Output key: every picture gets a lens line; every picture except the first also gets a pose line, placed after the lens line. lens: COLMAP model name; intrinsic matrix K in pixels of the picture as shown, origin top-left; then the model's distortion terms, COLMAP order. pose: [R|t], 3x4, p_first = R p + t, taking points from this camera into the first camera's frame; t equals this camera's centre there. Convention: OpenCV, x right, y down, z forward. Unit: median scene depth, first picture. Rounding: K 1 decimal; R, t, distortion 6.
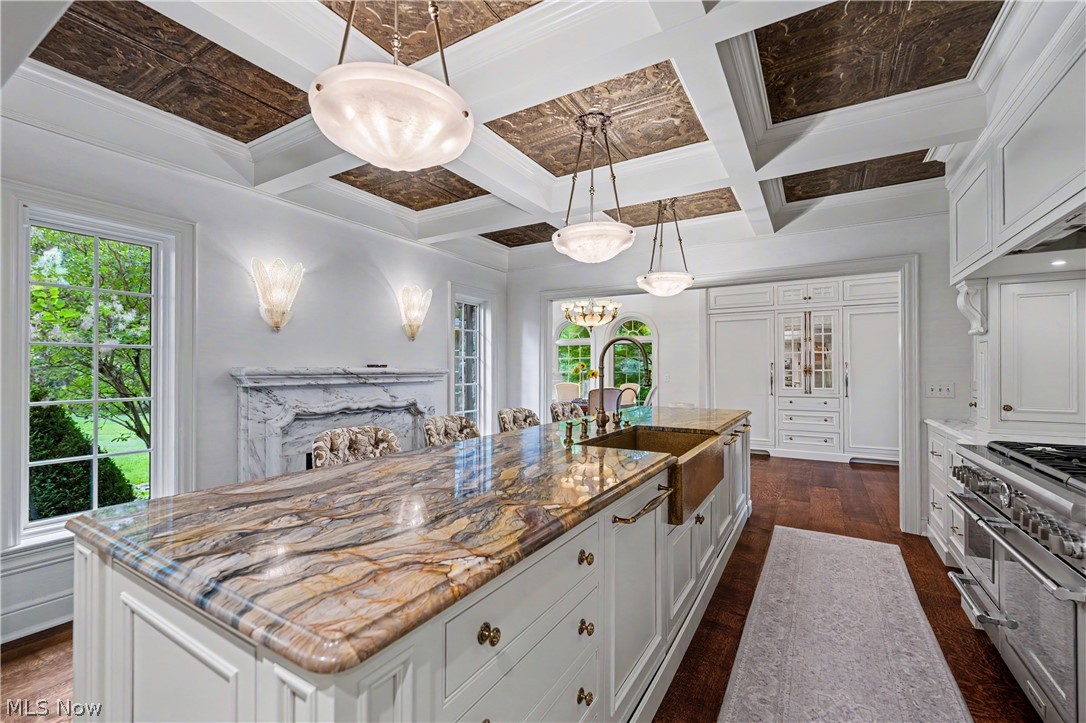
lens RADIAL K [[435.2, 0, 543.4], [0, 435.2, 356.2], [0, 0, 1]] dist [-0.000796, 0.000391]
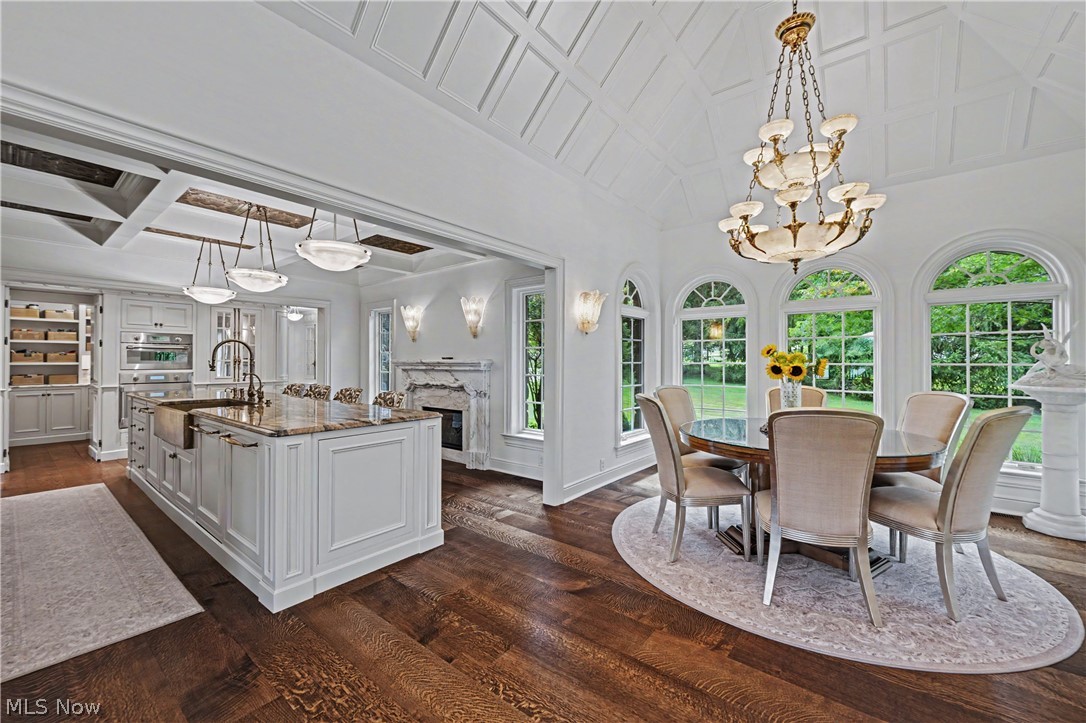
lens RADIAL K [[435.2, 0, 543.4], [0, 435.2, 356.2], [0, 0, 1]] dist [-0.000796, 0.000391]
pose [[-0.114742, -0.008972, -0.993355, 1.056984], [0.023696, 0.999650, -0.011766, 0.040241], [0.993113, -0.024889, -0.114490, 1.505054]]
